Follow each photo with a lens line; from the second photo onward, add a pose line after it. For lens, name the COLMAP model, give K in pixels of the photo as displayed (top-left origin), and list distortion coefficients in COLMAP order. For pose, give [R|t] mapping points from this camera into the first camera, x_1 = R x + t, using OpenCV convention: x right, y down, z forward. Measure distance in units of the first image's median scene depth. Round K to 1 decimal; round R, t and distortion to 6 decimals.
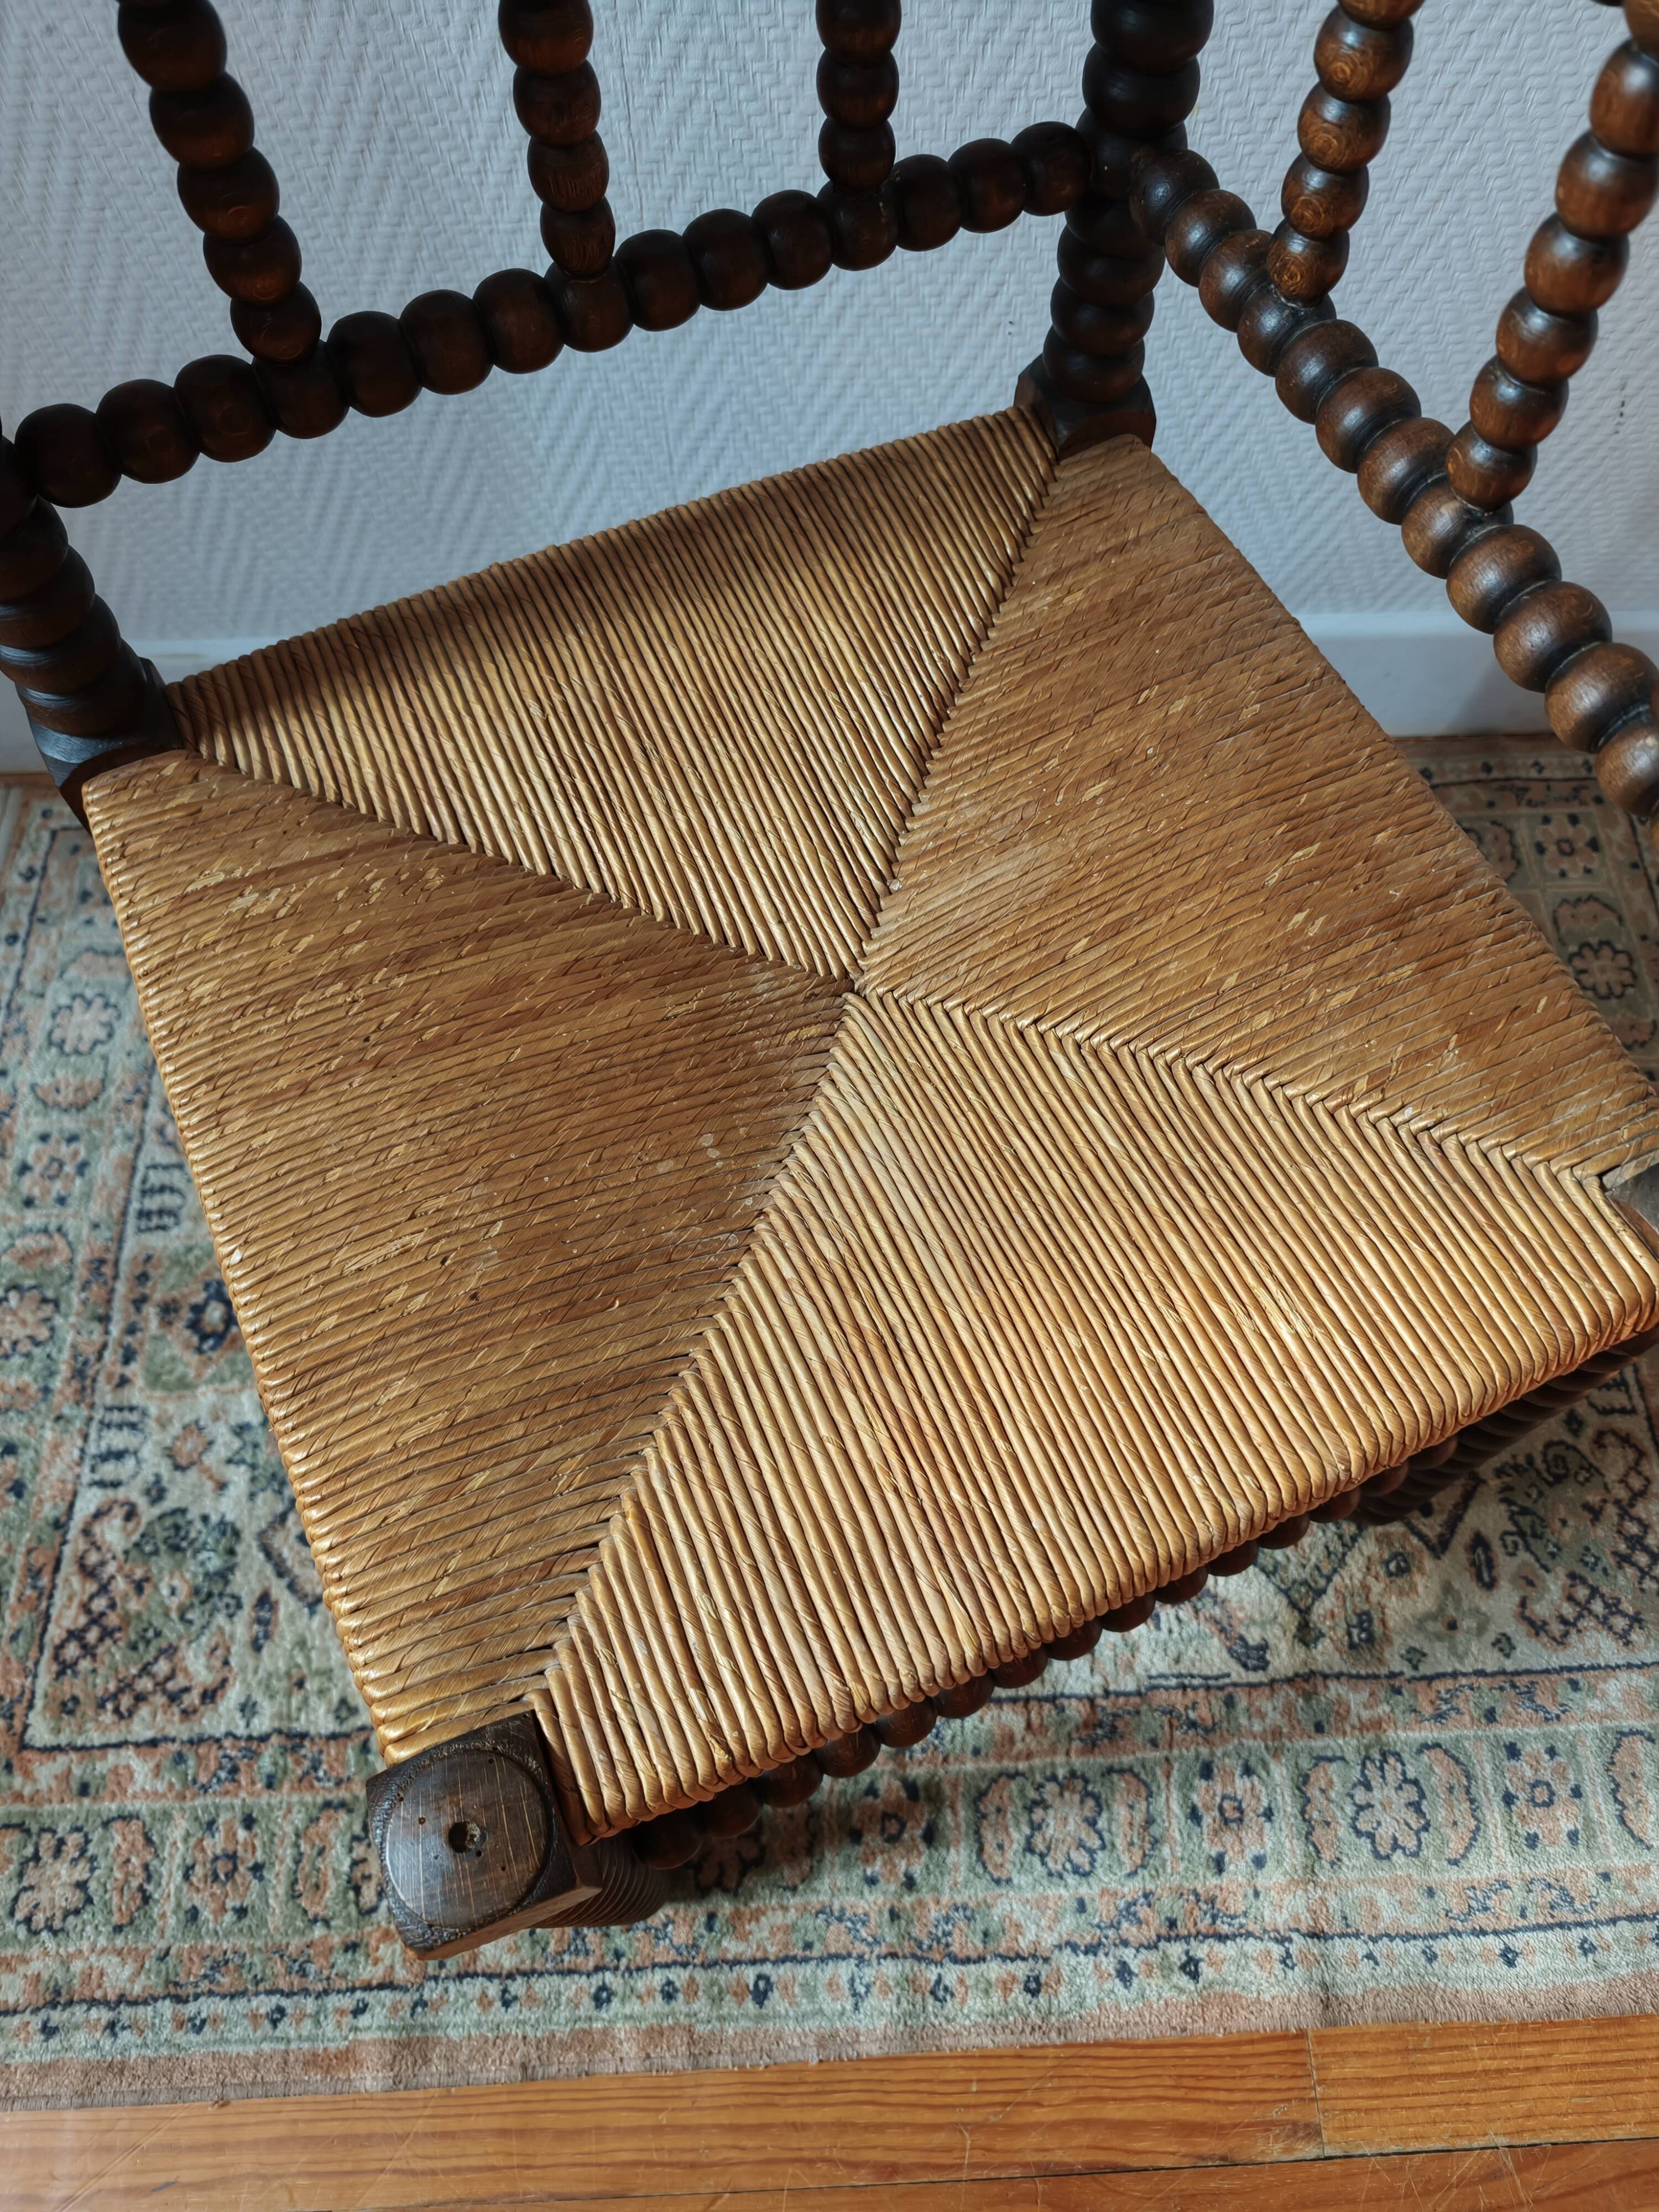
lens RADIAL K [[1550.8, 0, 865.7], [0, 1550.8, 1050.8], [0, 0, 1]] dist [-0.022981, -0.001119]
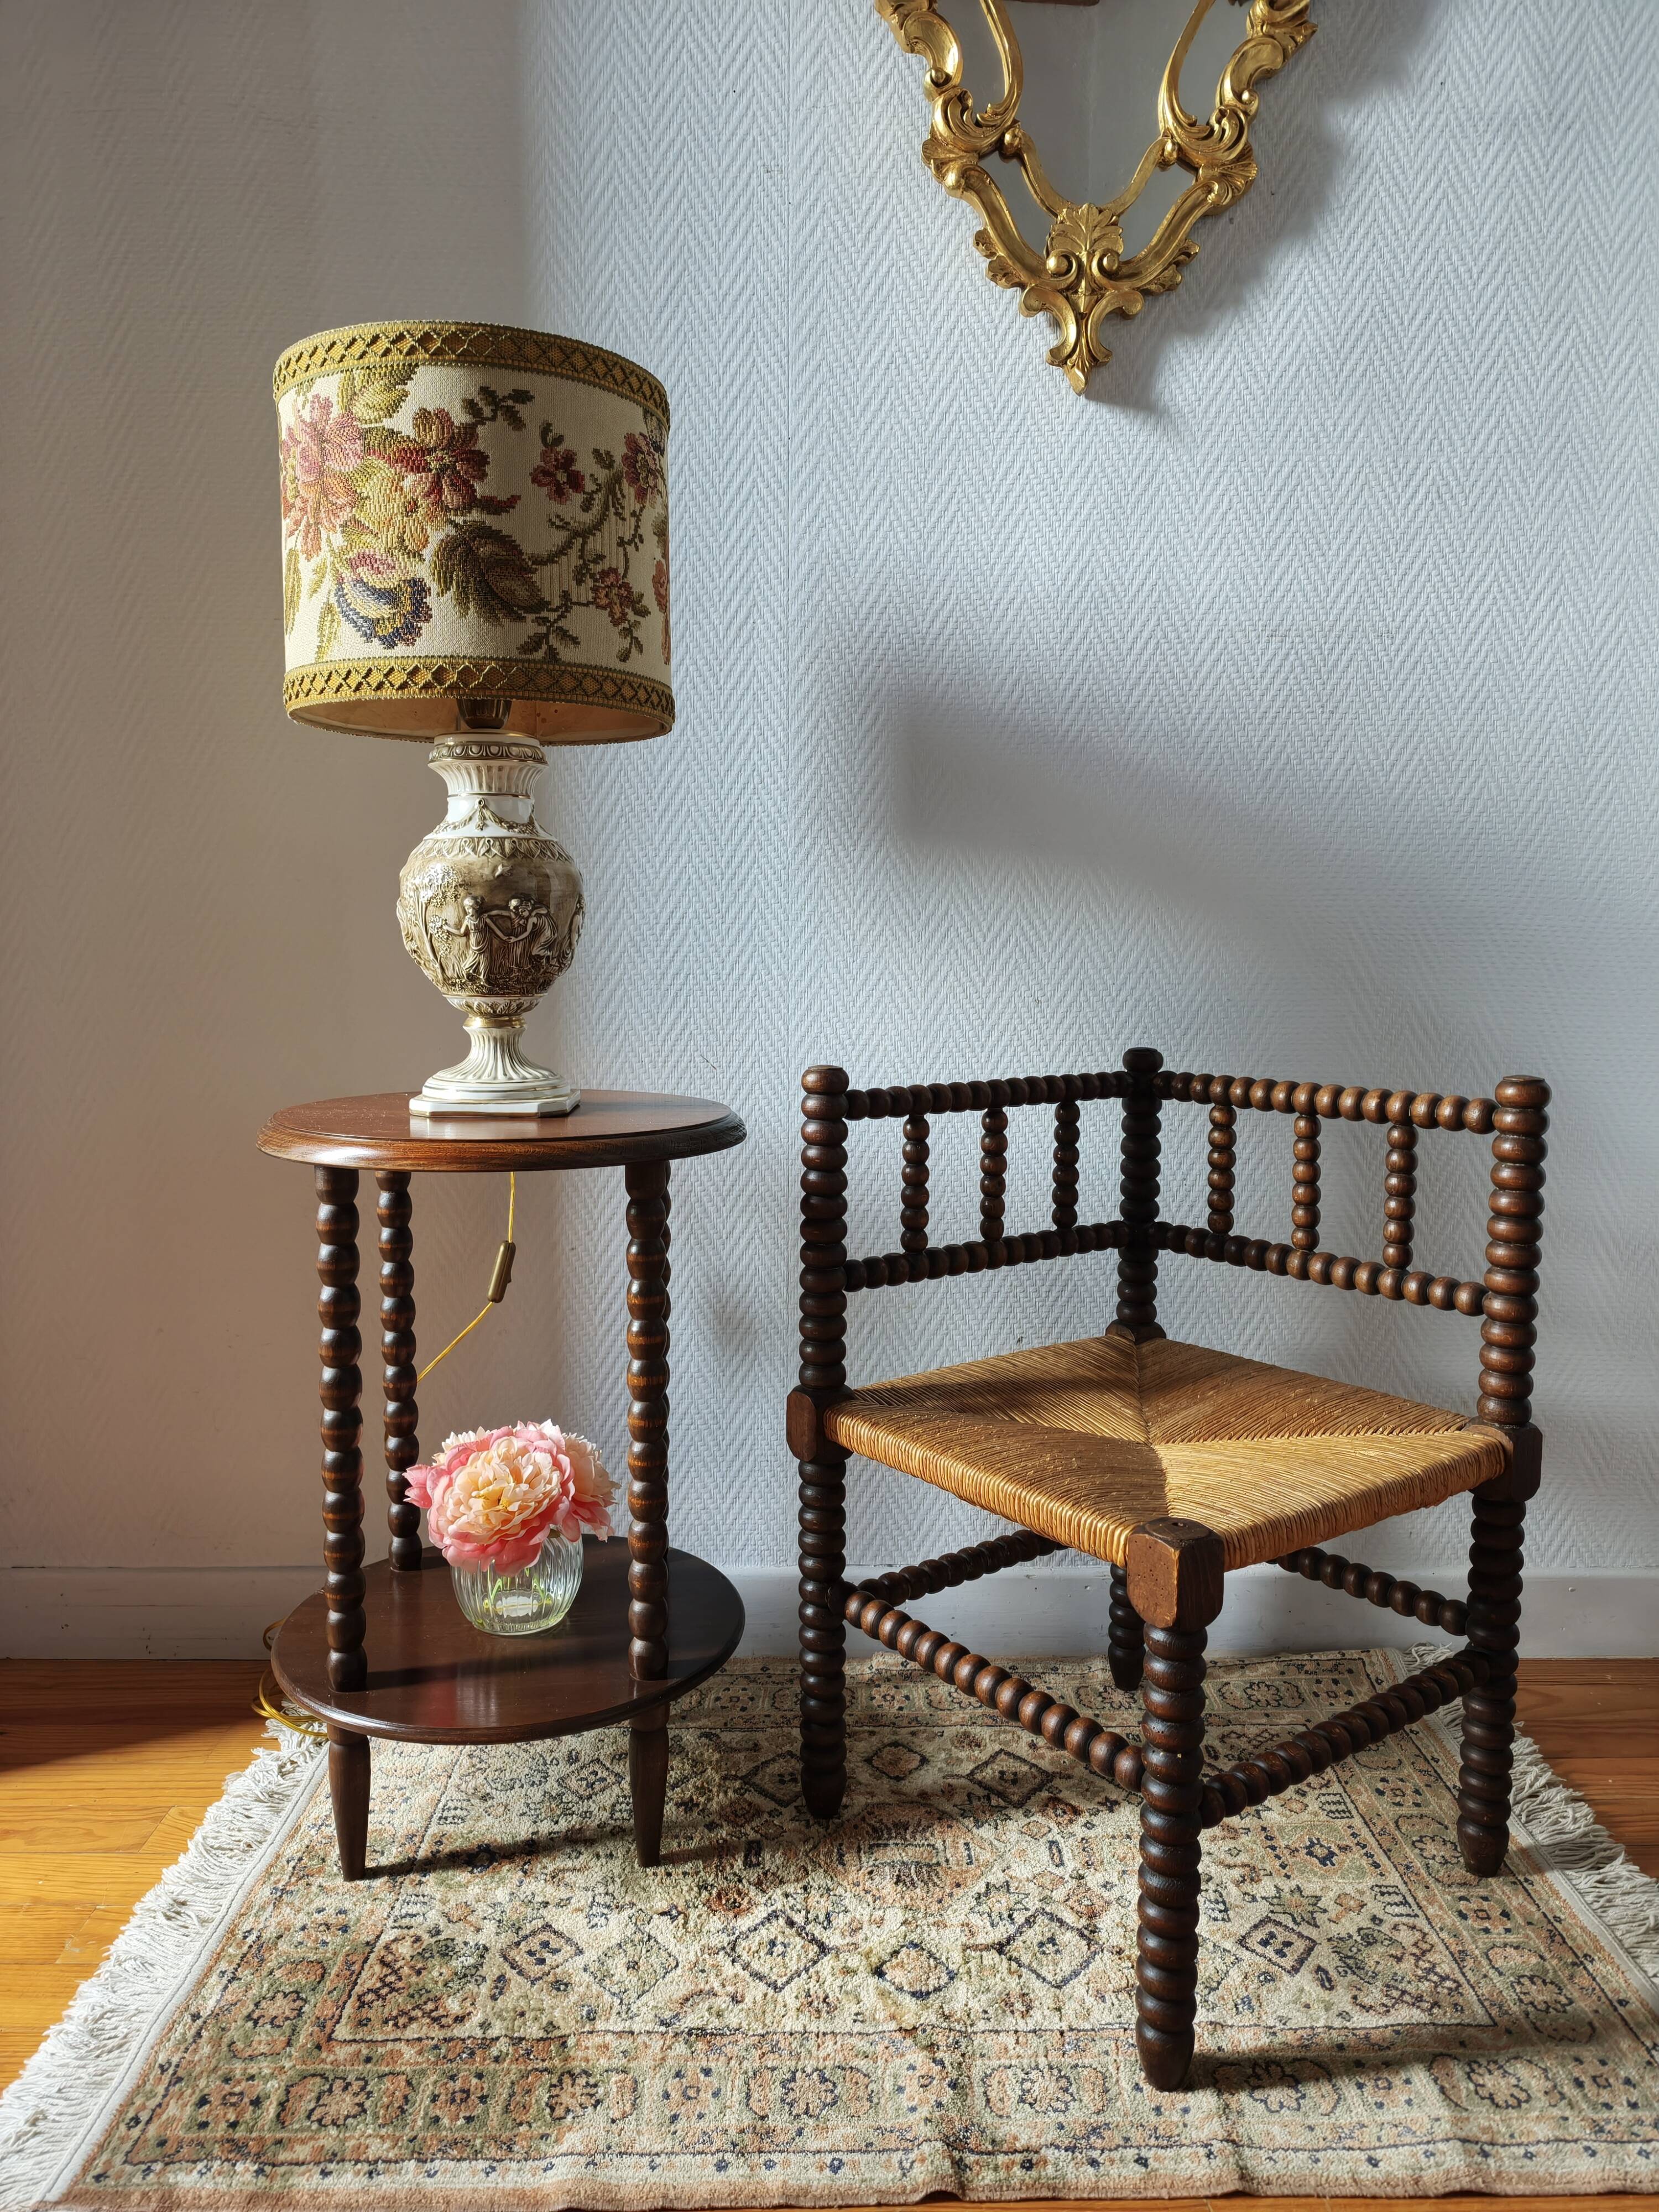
lens RADIAL K [[1550.8, 0, 844.1], [0, 1550.8, 1074.5], [0, 0, 1]] dist [-0.022981, -0.001119]
pose [[0.999731, -0.002177, -0.023083, -0.023507], [-0.018397, 0.531440, -0.846896, 1.195142], [0.014111, 0.847093, 0.531257, -0.550023]]
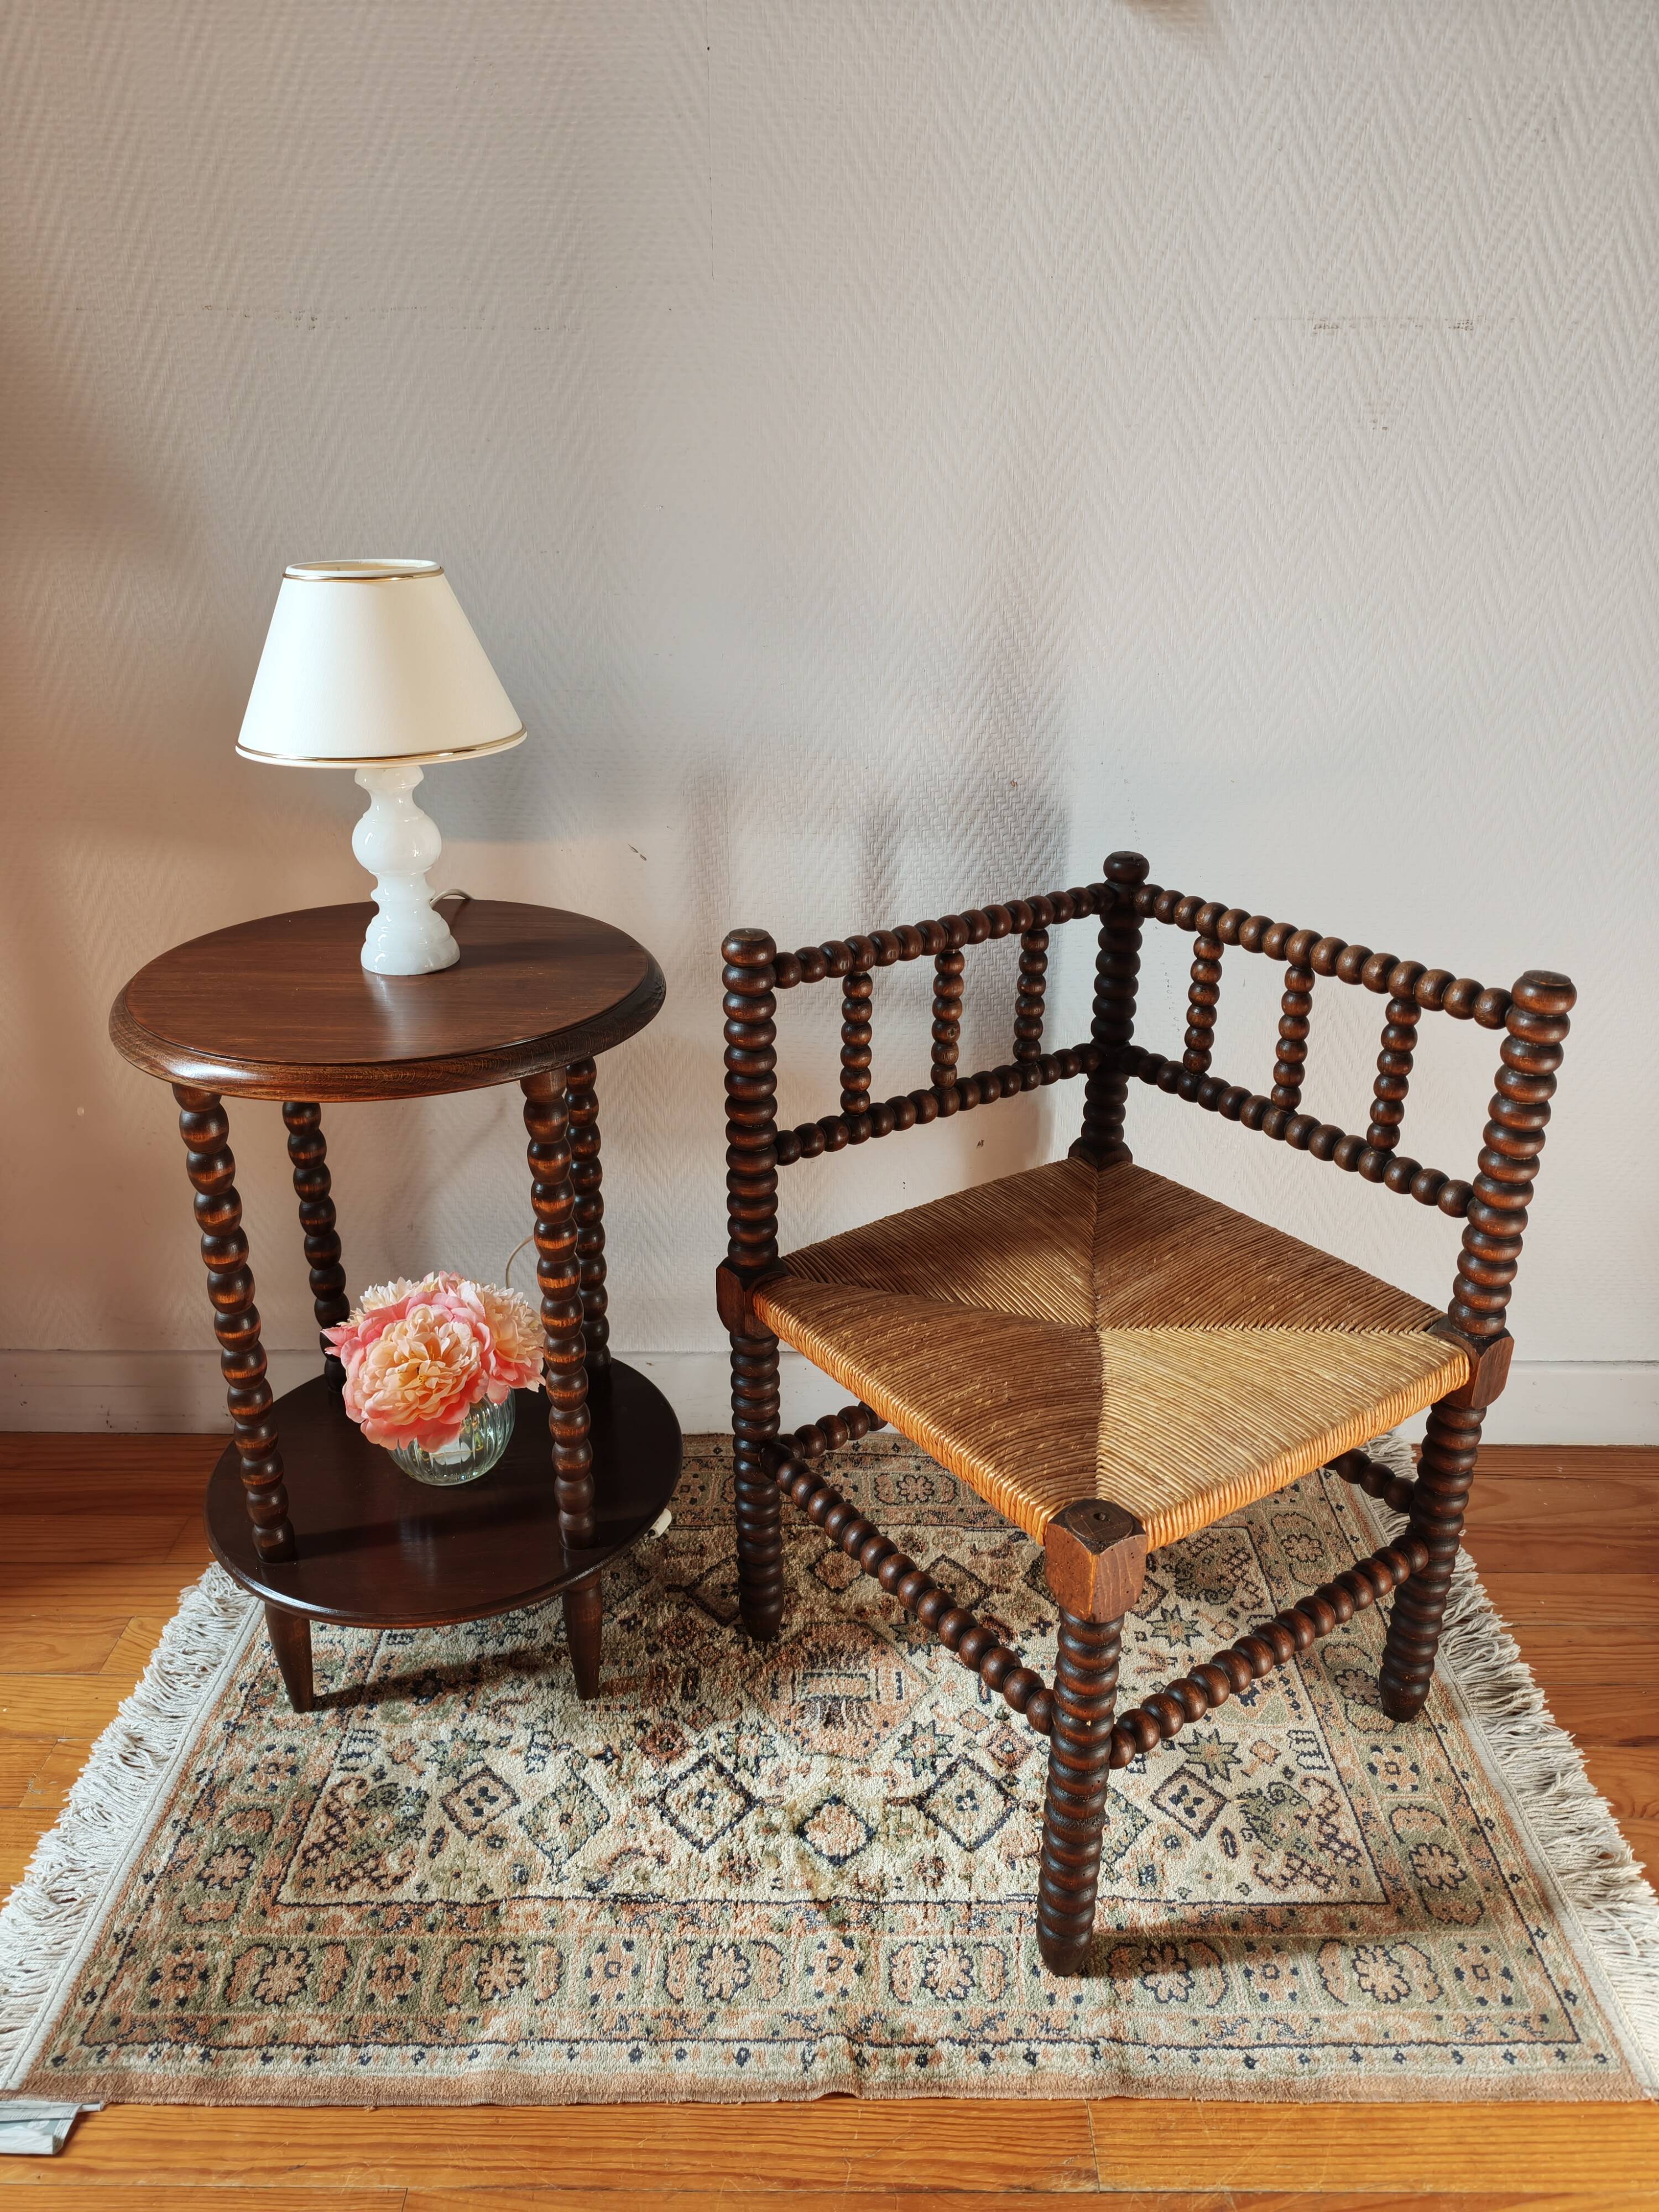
lens RADIAL K [[1550.8, 0, 843.7], [0, 1550.8, 1075.5], [0, 0, 1]] dist [-0.022981, -0.001119]
pose [[0.999111, 0.012894, -0.040137, 0.074688], [-0.035573, 0.768780, -0.638523, 0.781967], [0.022624, 0.639383, 0.768555, -0.711886]]
